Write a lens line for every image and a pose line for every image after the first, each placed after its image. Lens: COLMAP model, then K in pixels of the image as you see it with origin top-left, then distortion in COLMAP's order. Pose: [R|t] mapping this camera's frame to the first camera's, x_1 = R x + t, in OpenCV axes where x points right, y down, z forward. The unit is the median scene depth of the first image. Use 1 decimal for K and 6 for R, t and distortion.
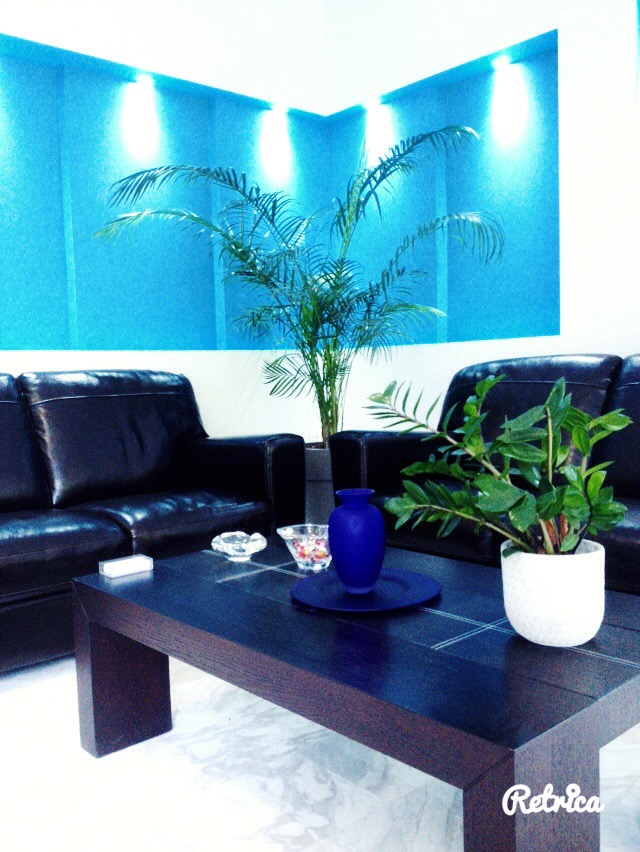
lens RADIAL K [[795.7, 0, 320.0], [0, 795.7, 426.0], [0, 0, 1]] dist [0.115978, -0.248055]
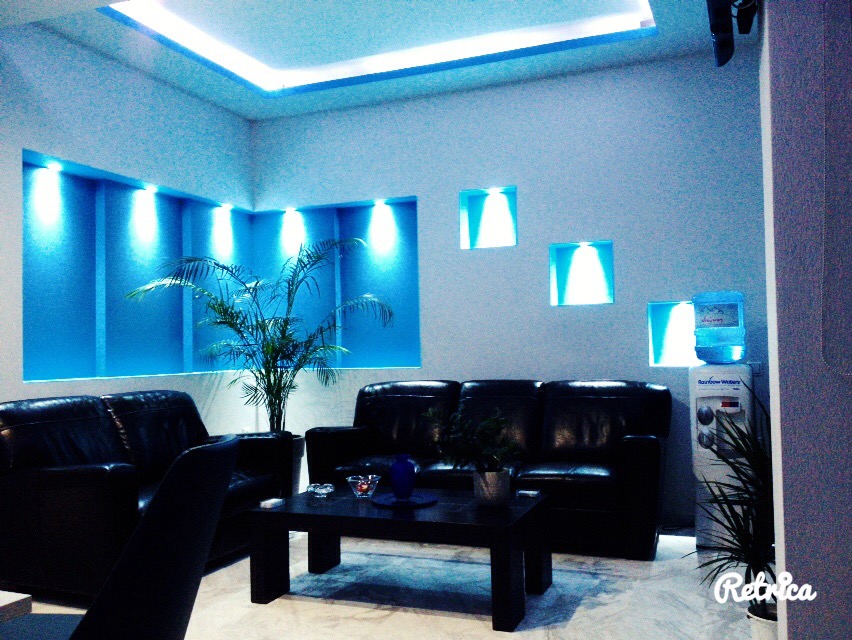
lens RADIAL K [[795.7, 0, 429.3], [0, 795.7, 324.4], [0, 0, 1]] dist [0.115978, -0.248055]
pose [[0.893257, 0.030449, 0.448513, -0.455260], [0.018093, 0.994460, -0.103545, -0.027140], [-0.449182, 0.100607, 0.887758, -0.543145]]
